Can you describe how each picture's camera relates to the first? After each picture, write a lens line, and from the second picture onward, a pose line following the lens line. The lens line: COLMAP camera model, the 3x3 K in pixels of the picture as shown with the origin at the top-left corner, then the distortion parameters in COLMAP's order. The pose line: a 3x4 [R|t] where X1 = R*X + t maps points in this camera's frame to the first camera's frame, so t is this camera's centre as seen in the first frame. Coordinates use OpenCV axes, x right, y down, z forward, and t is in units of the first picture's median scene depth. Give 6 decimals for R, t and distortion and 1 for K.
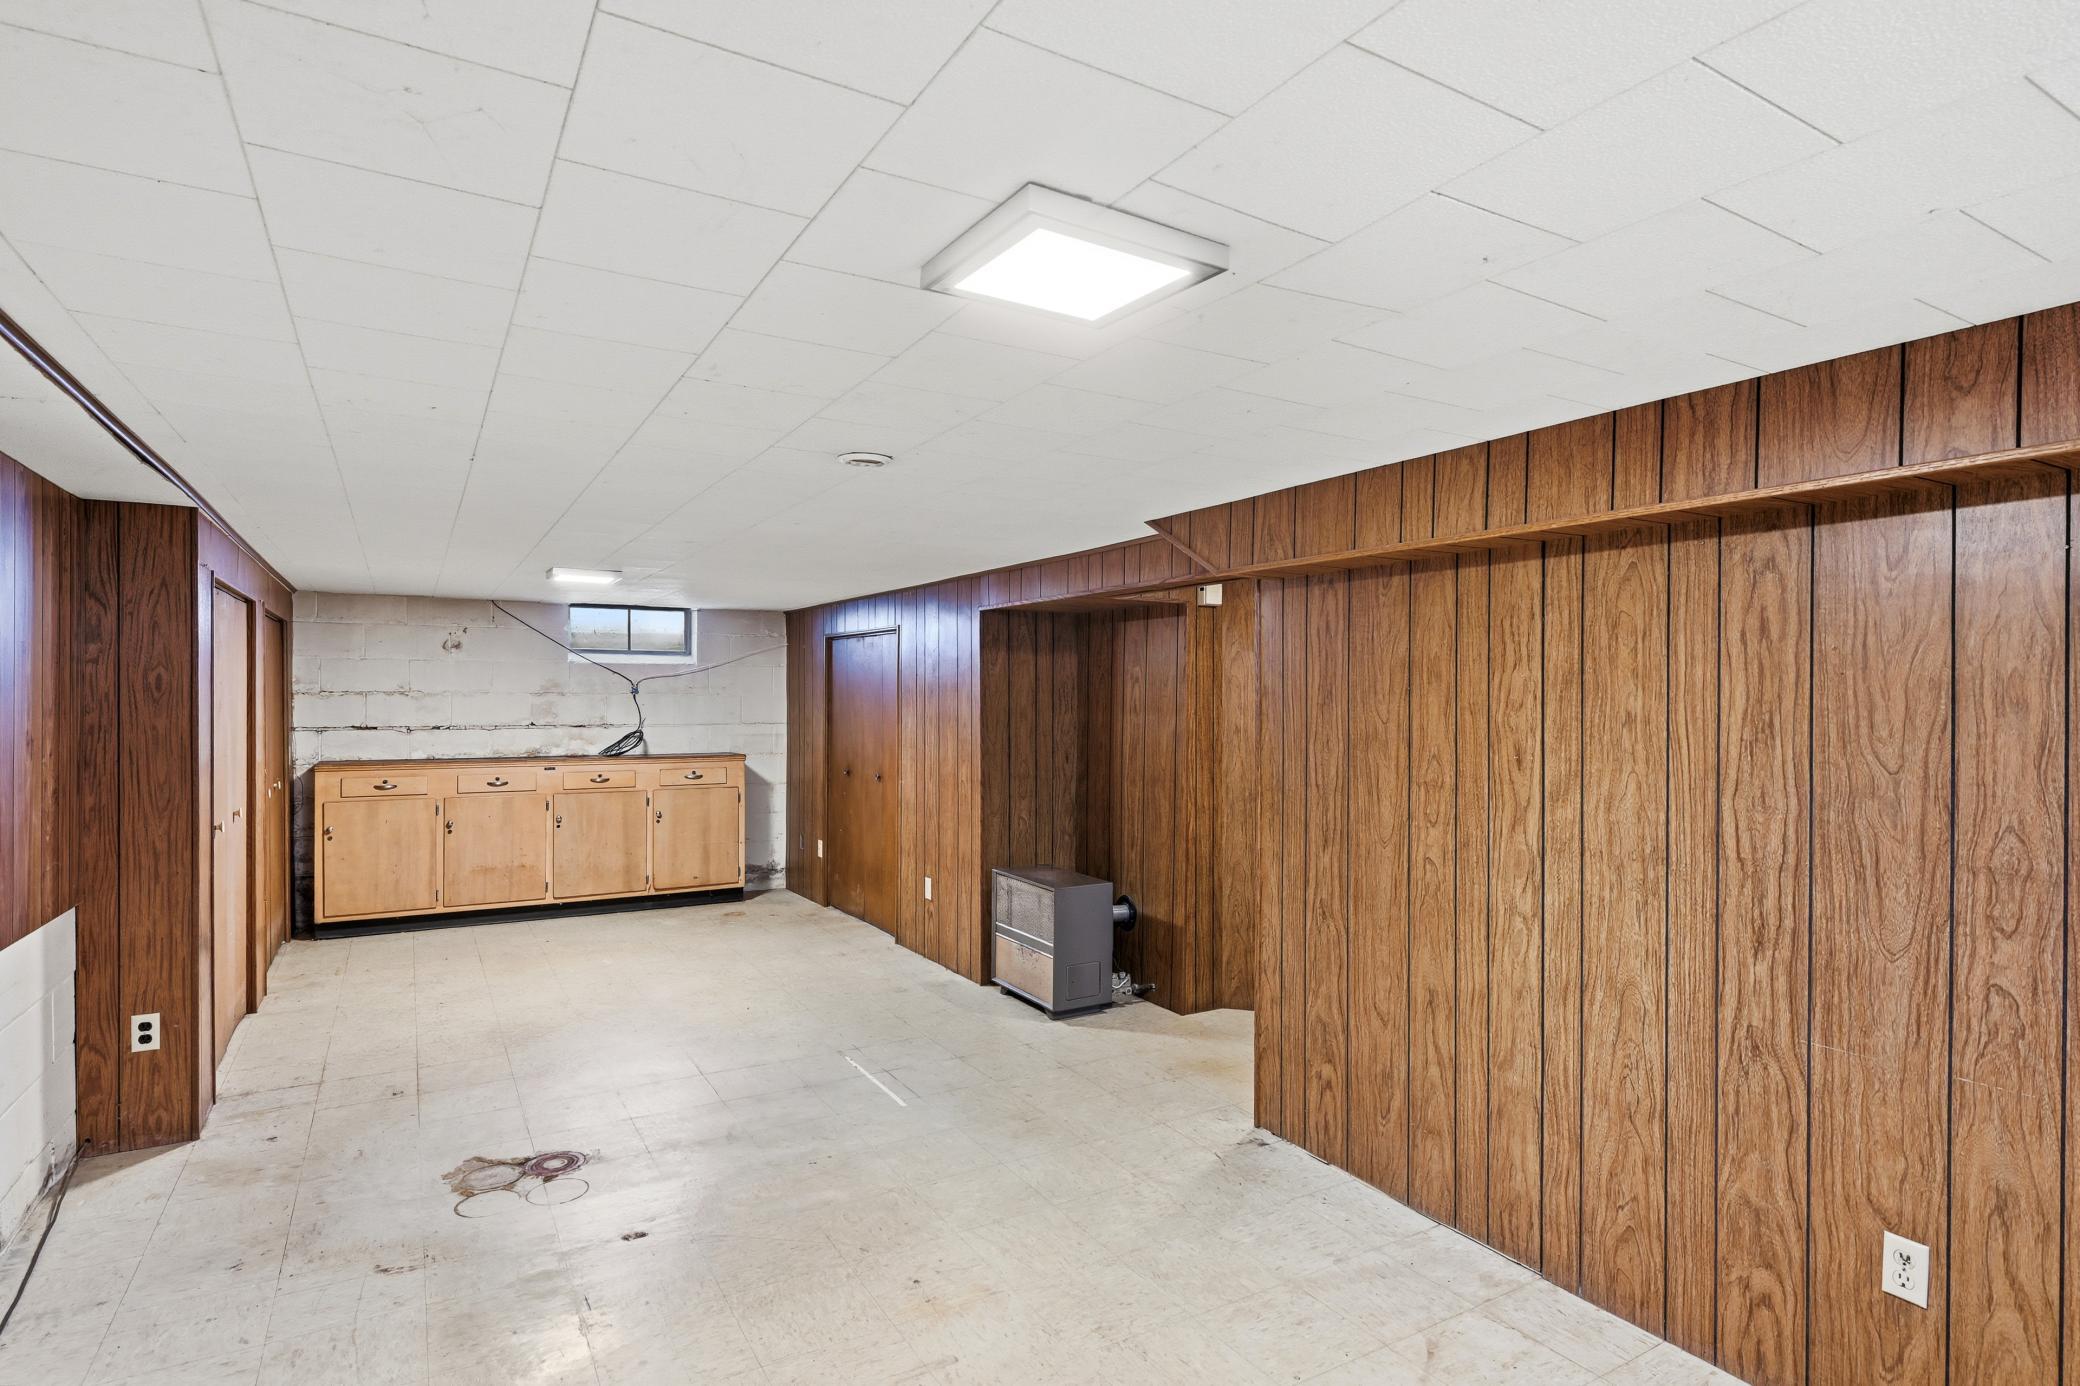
lens RADIAL K [[1090.2, 0, 1048.5], [0, 1090.2, 703.6], [0, 0, 1]] dist [0.001901, -0.001924]
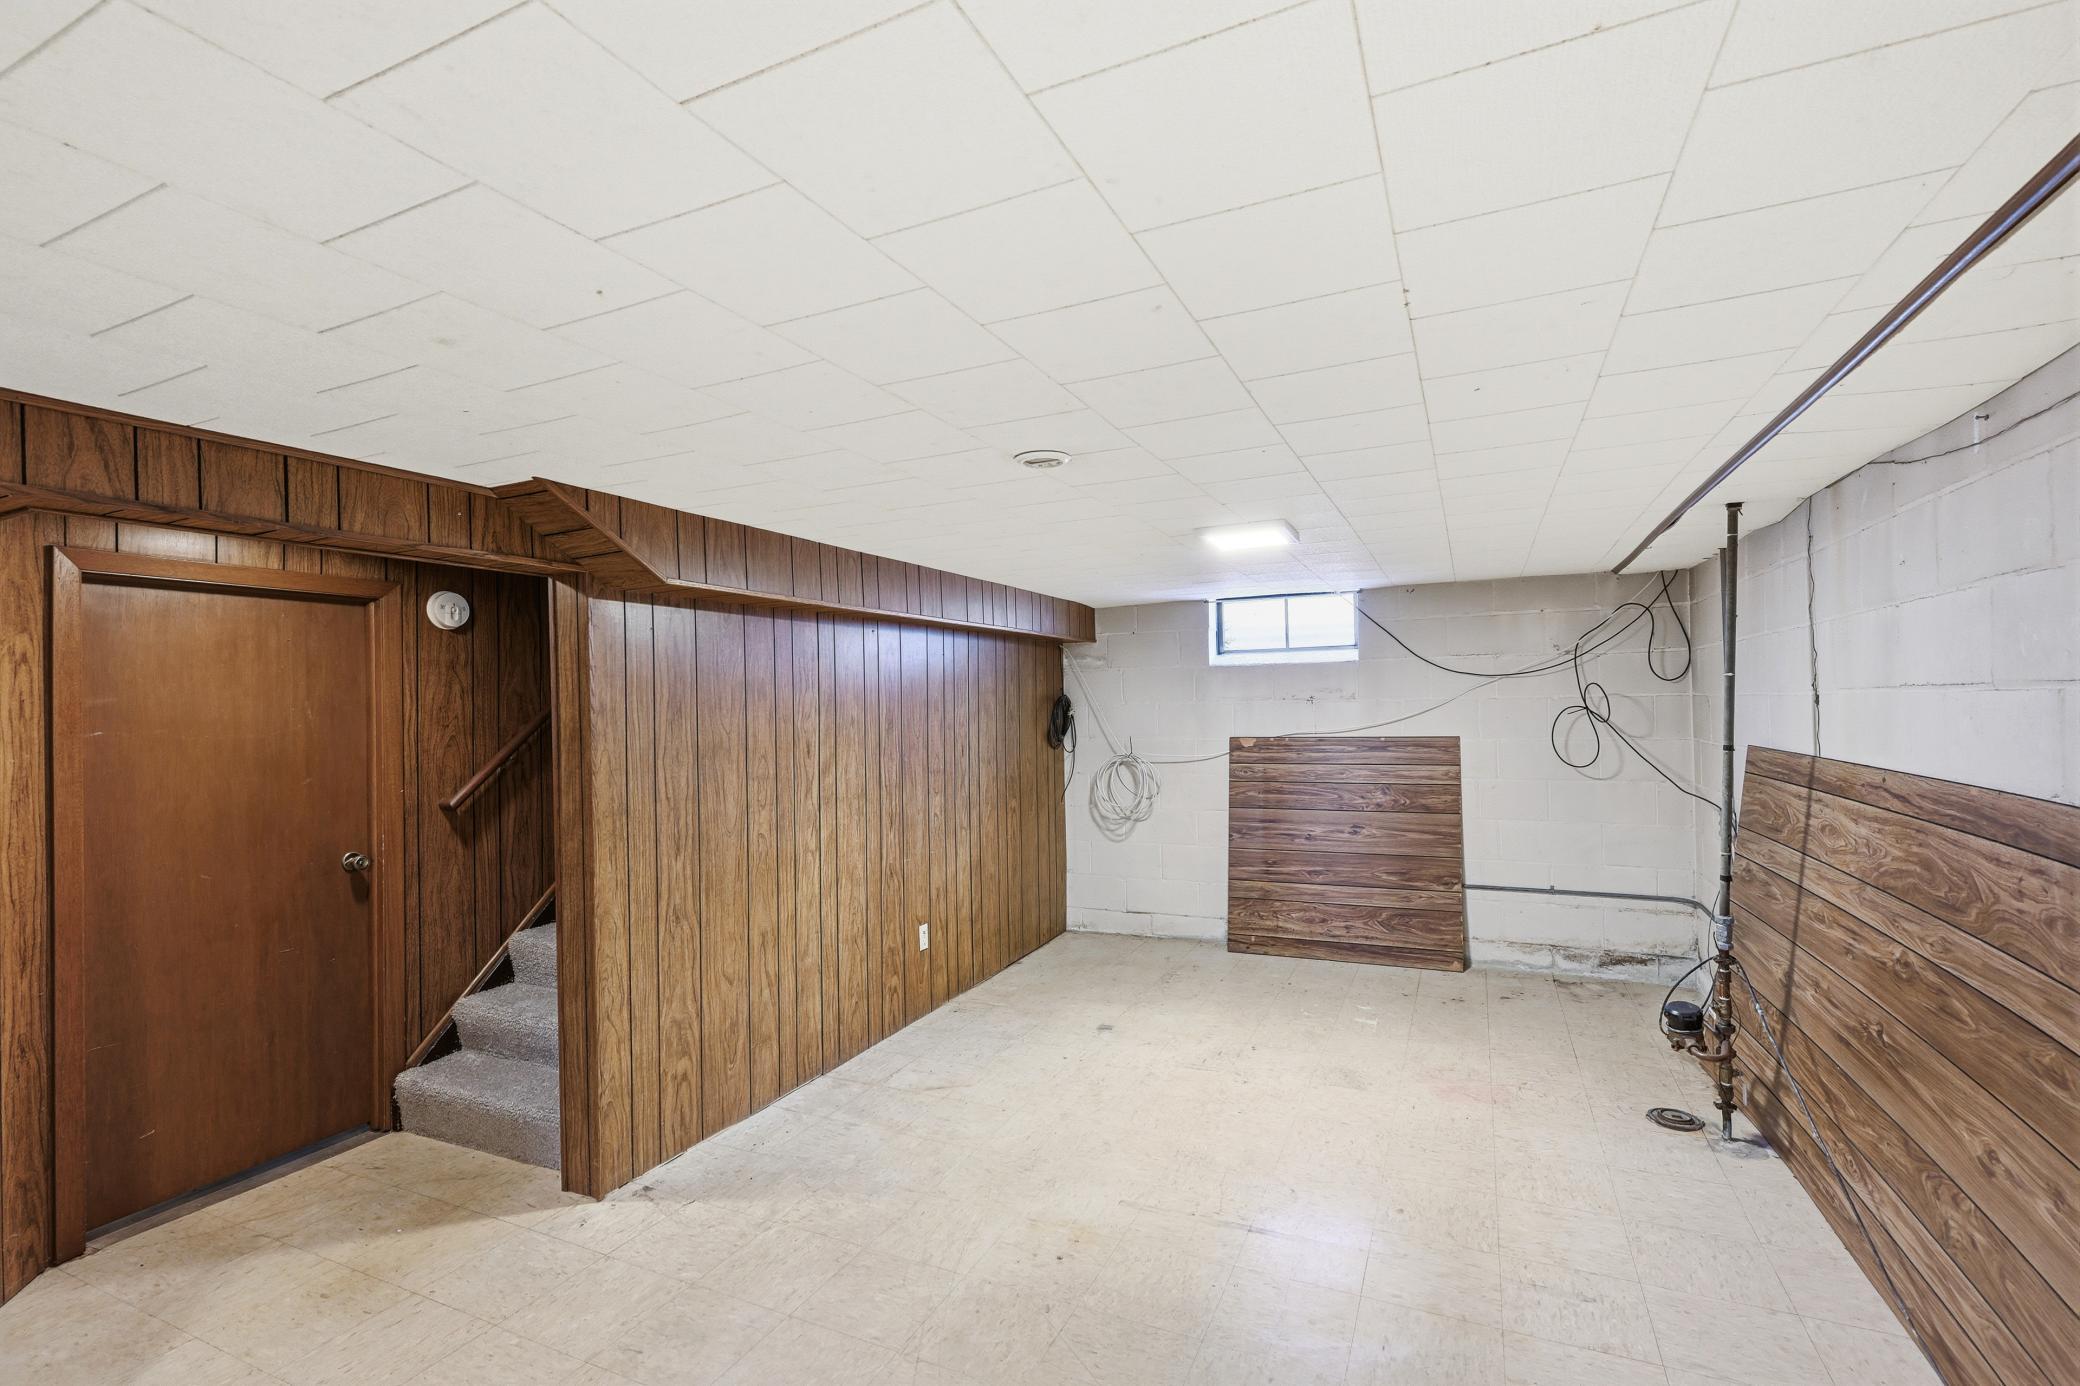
lens RADIAL K [[932.1, 0, 1041.8], [0, 932.1, 693.9], [0, 0, 1]] dist [0.001526, -0.000090]
pose [[-0.567030, 0.017183, 0.823518, -0.827014], [0.023008, 0.999723, -0.005017, -0.014496], [-0.823376, 0.016103, -0.567268, 1.448247]]
